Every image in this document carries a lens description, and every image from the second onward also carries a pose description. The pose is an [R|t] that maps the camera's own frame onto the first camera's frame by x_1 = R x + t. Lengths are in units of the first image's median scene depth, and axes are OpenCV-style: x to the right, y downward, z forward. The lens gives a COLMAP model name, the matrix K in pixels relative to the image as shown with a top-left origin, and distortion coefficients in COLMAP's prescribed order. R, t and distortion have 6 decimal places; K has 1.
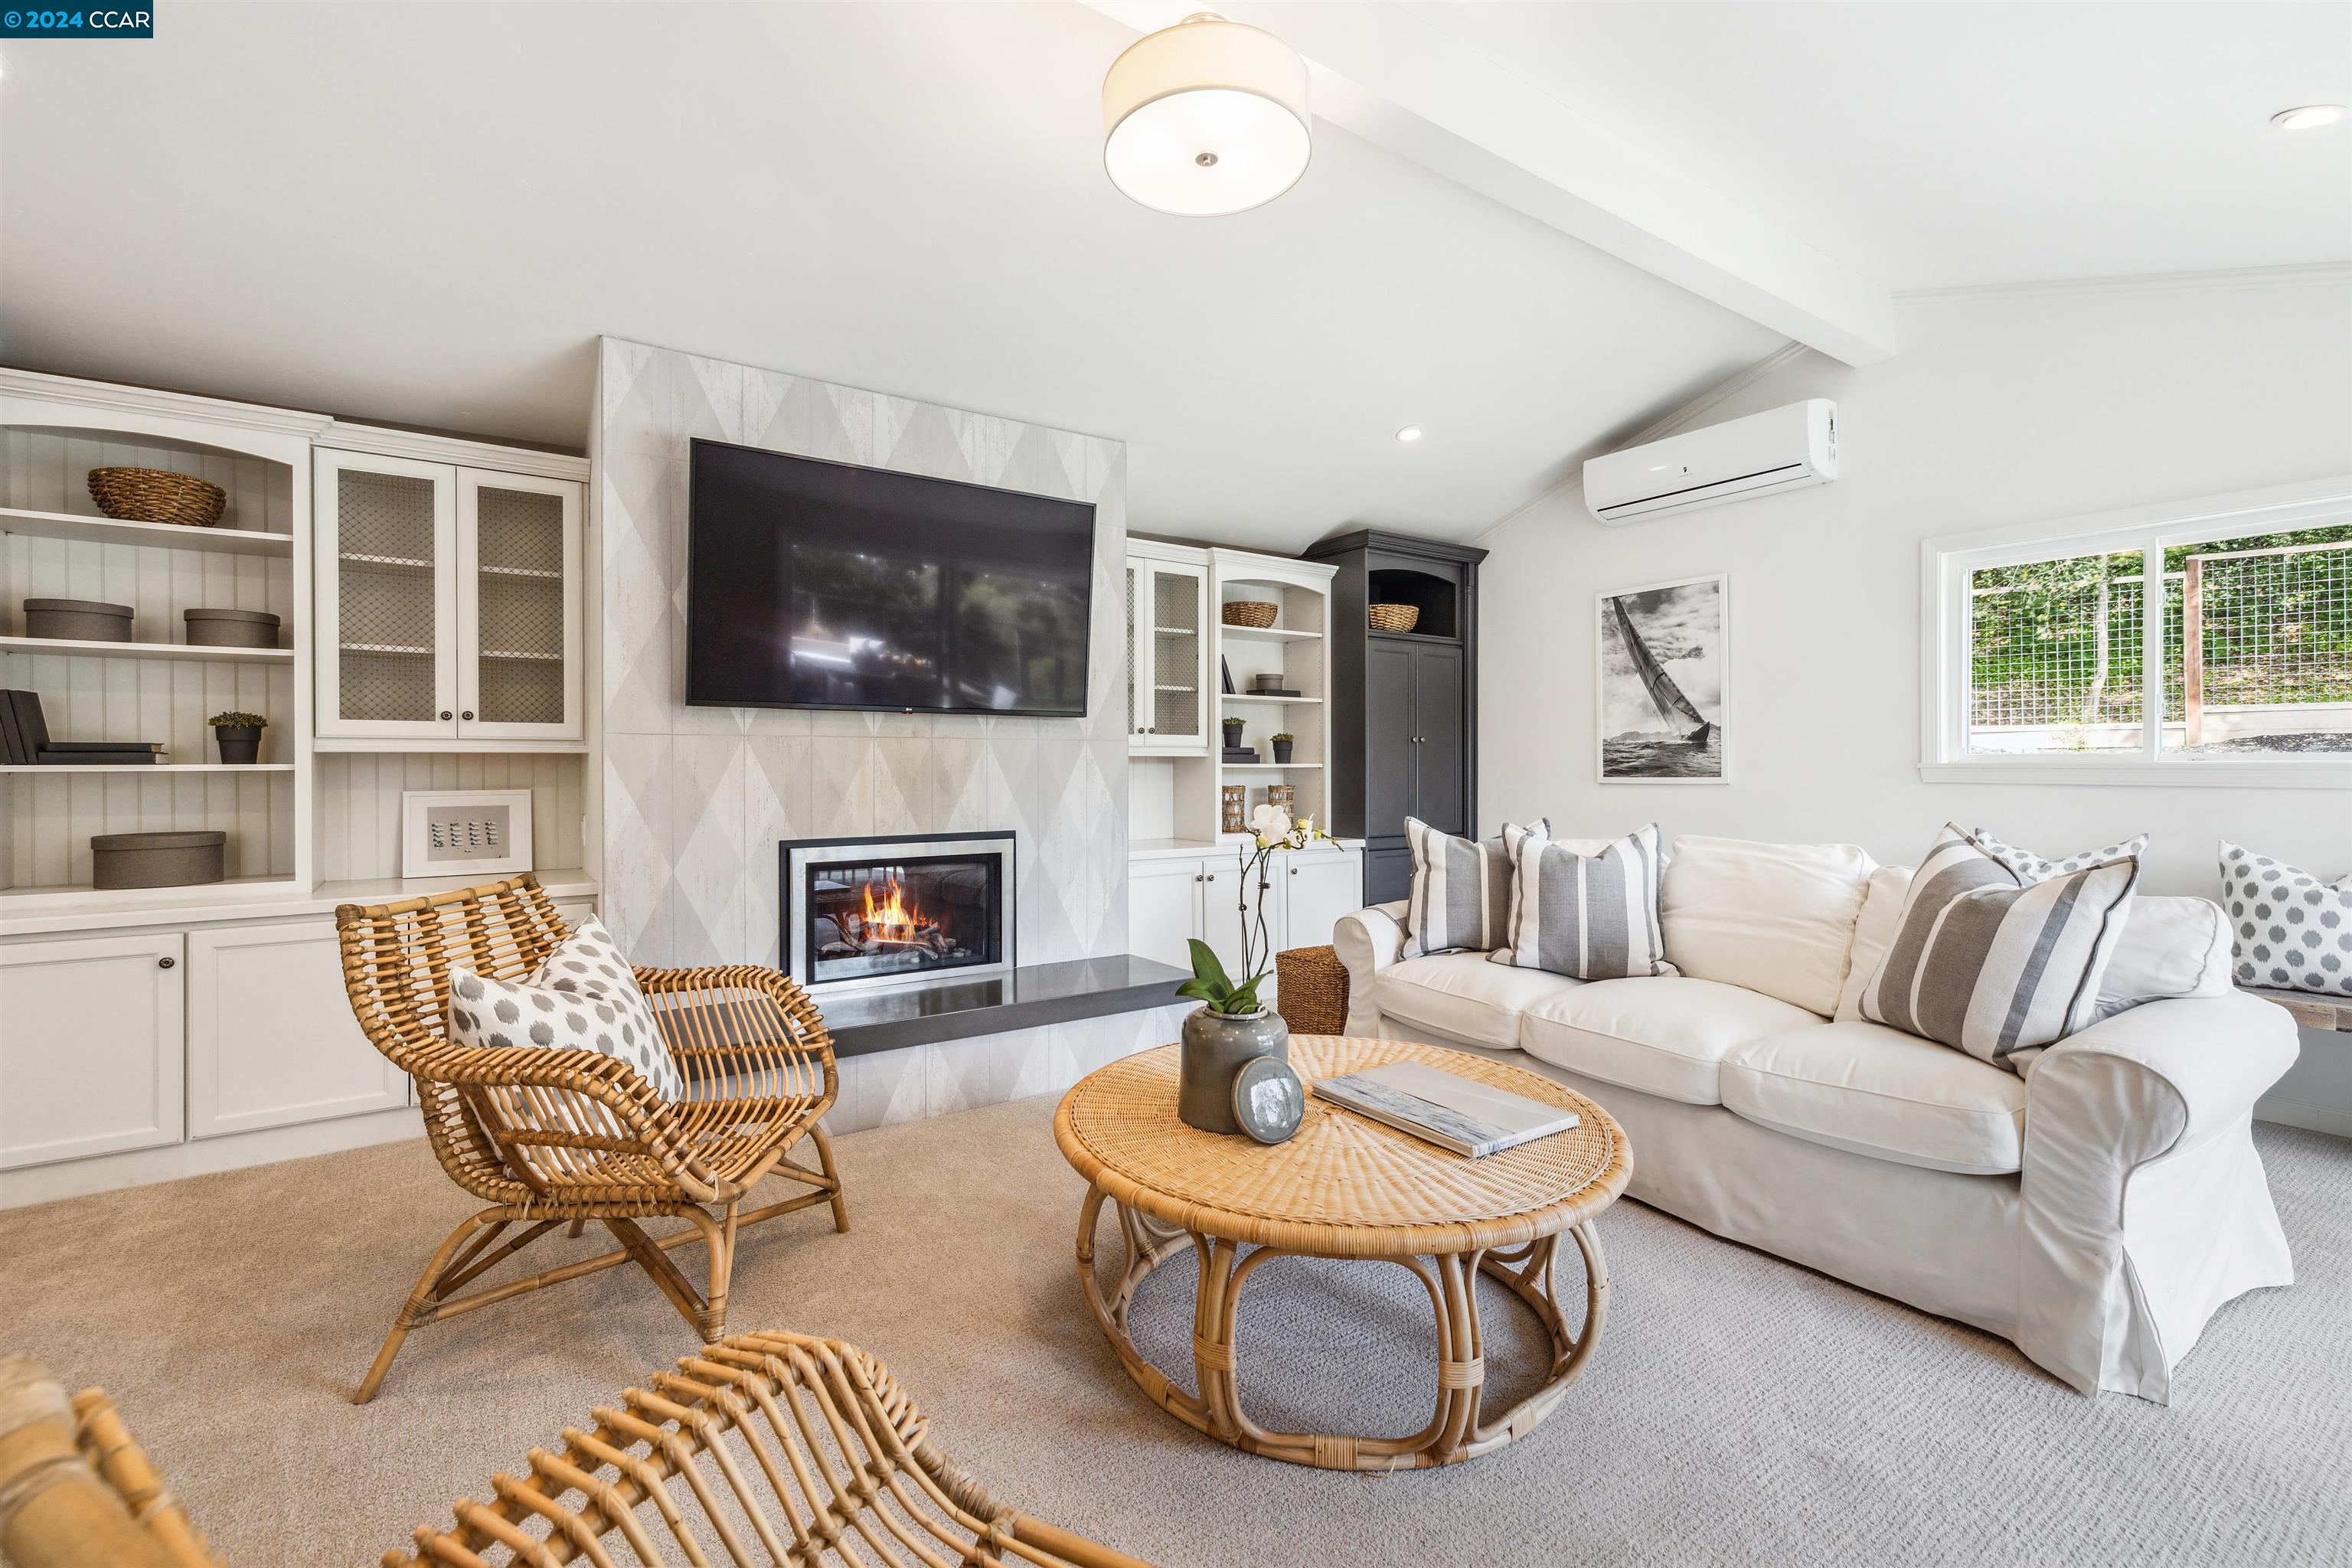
lens RADIAL K [[1028.6, 0, 1176.9], [0, 1028.6, 771.9], [0, 0, 1]] dist [0.004191, 0.000325]
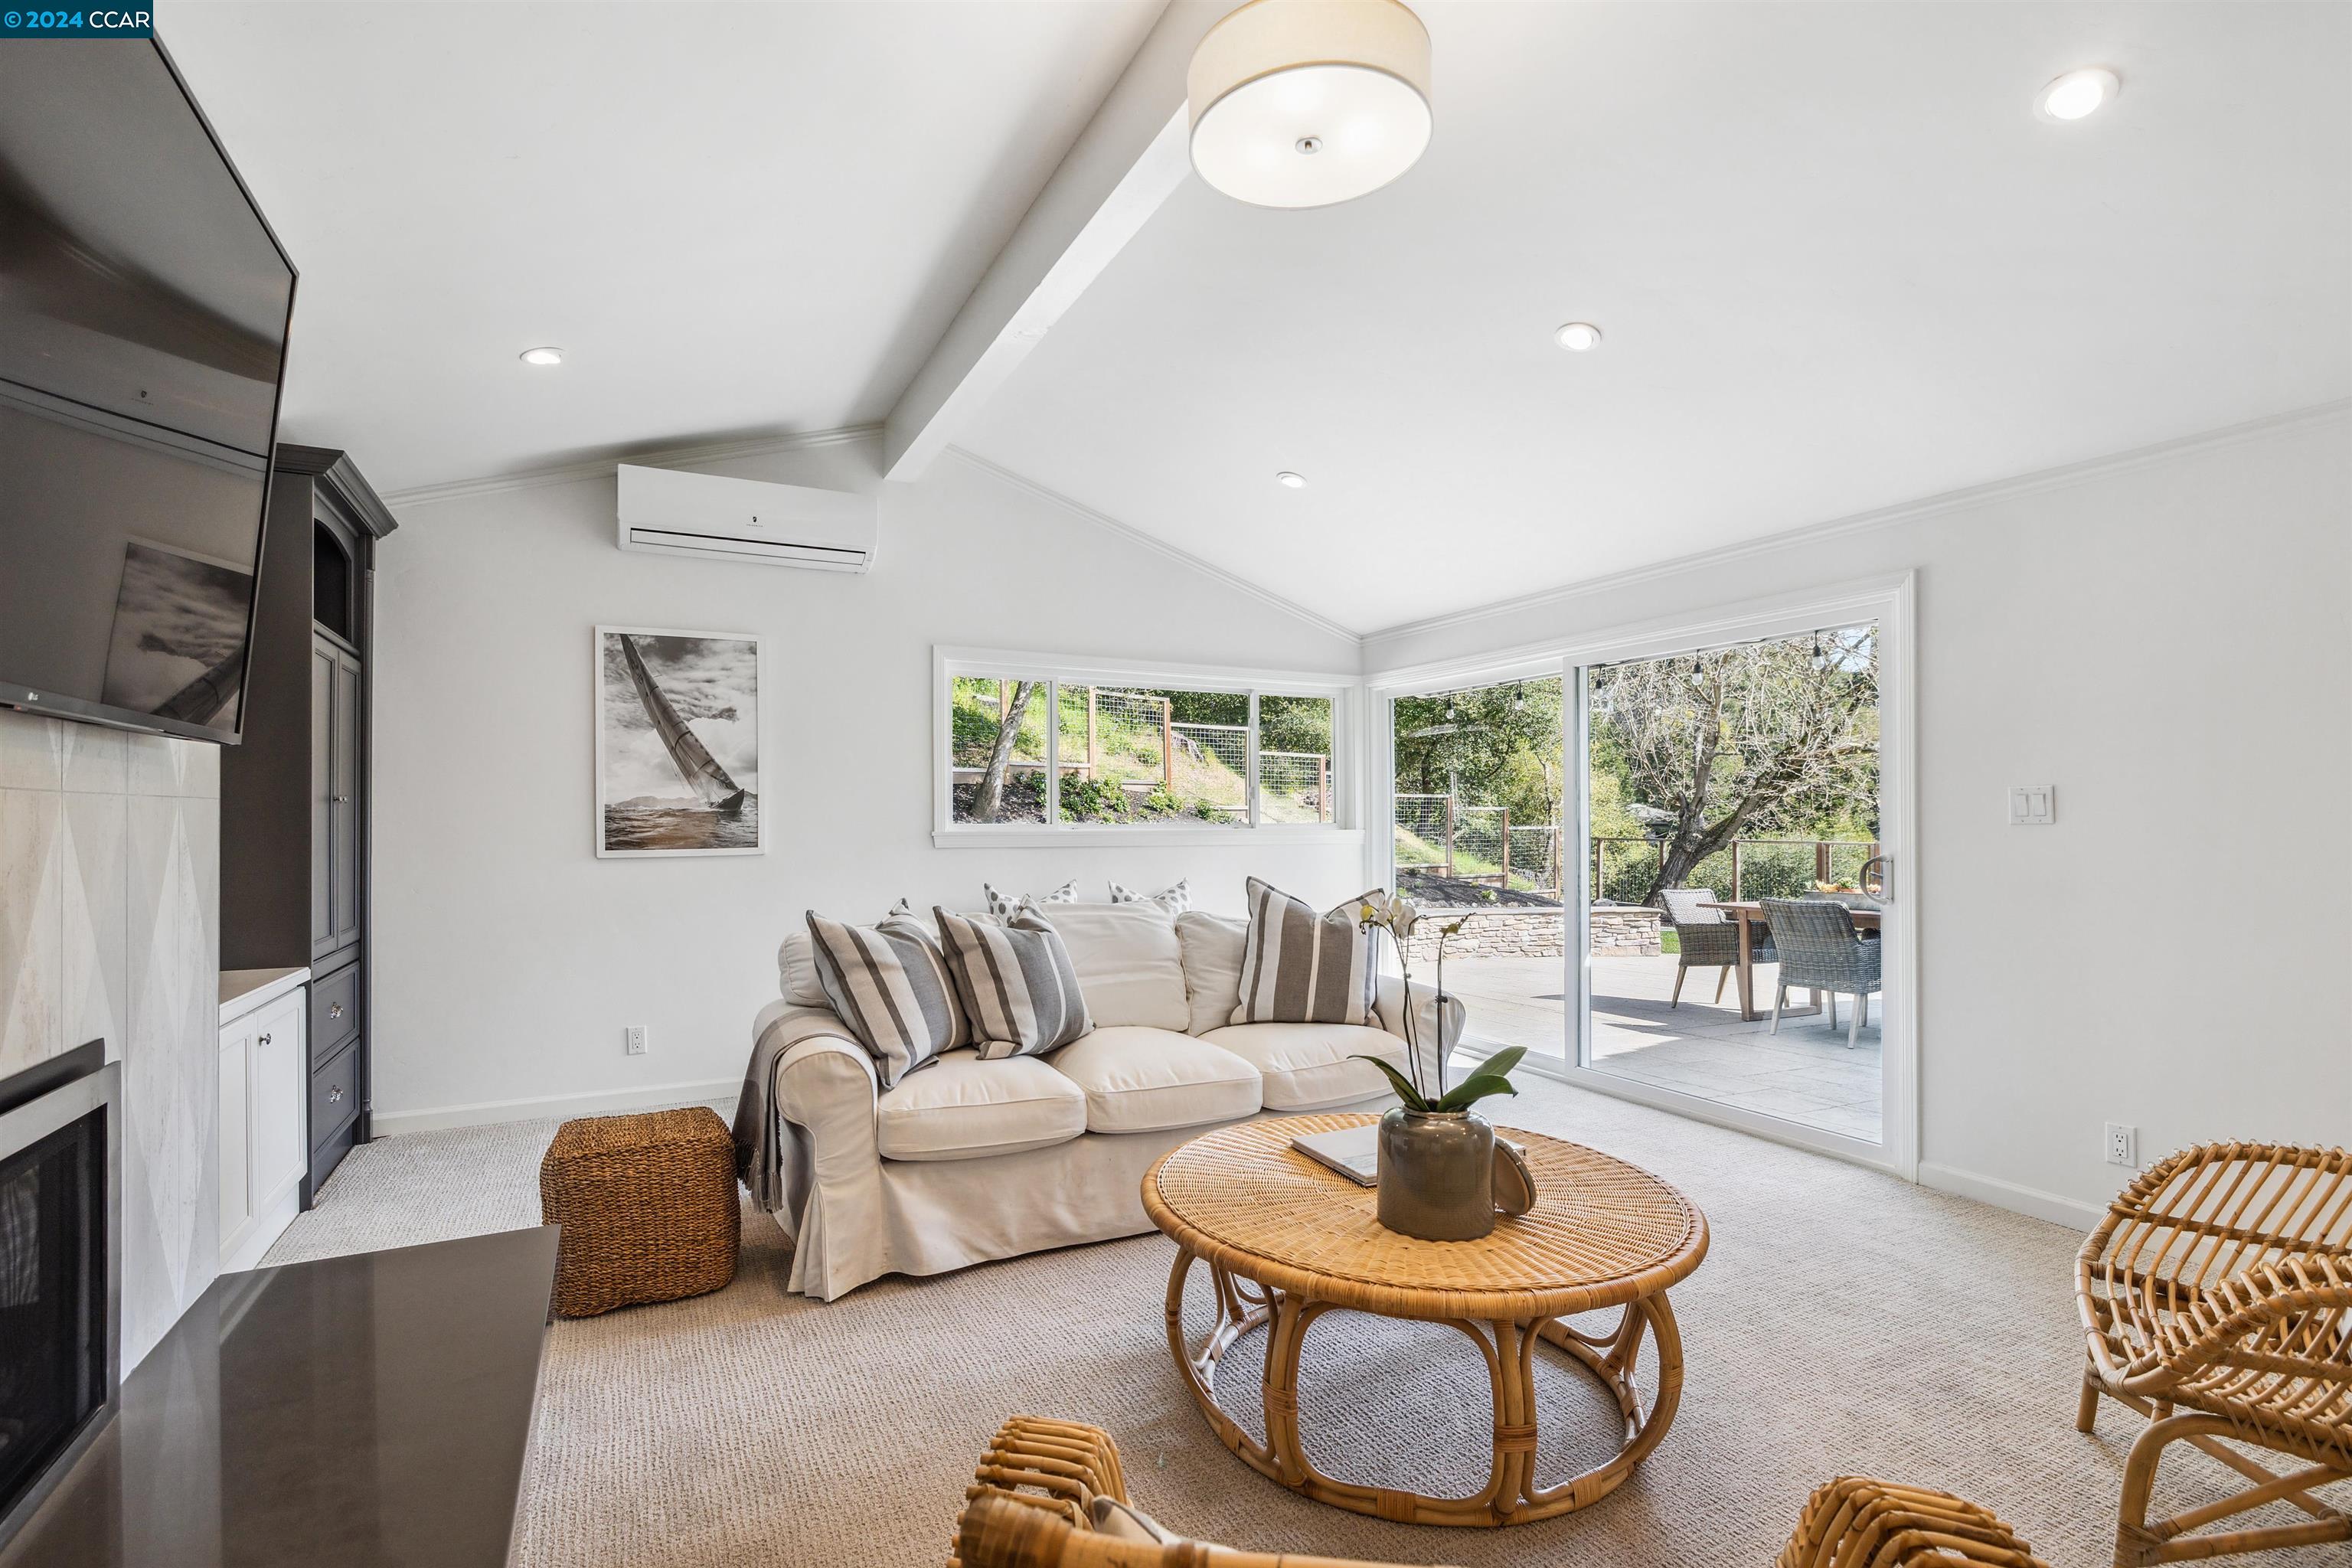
lens RADIAL K [[1084.8, 0, 1174.5], [0, 1084.8, 801.3], [0, 0, 1]] dist [-0.003910, -0.001640]
pose [[0.126229, 0.016215, 0.991869, -0.403051], [0.010970, 0.999782, -0.017741, -0.014719], [-0.991940, 0.013120, 0.126024, 0.465451]]
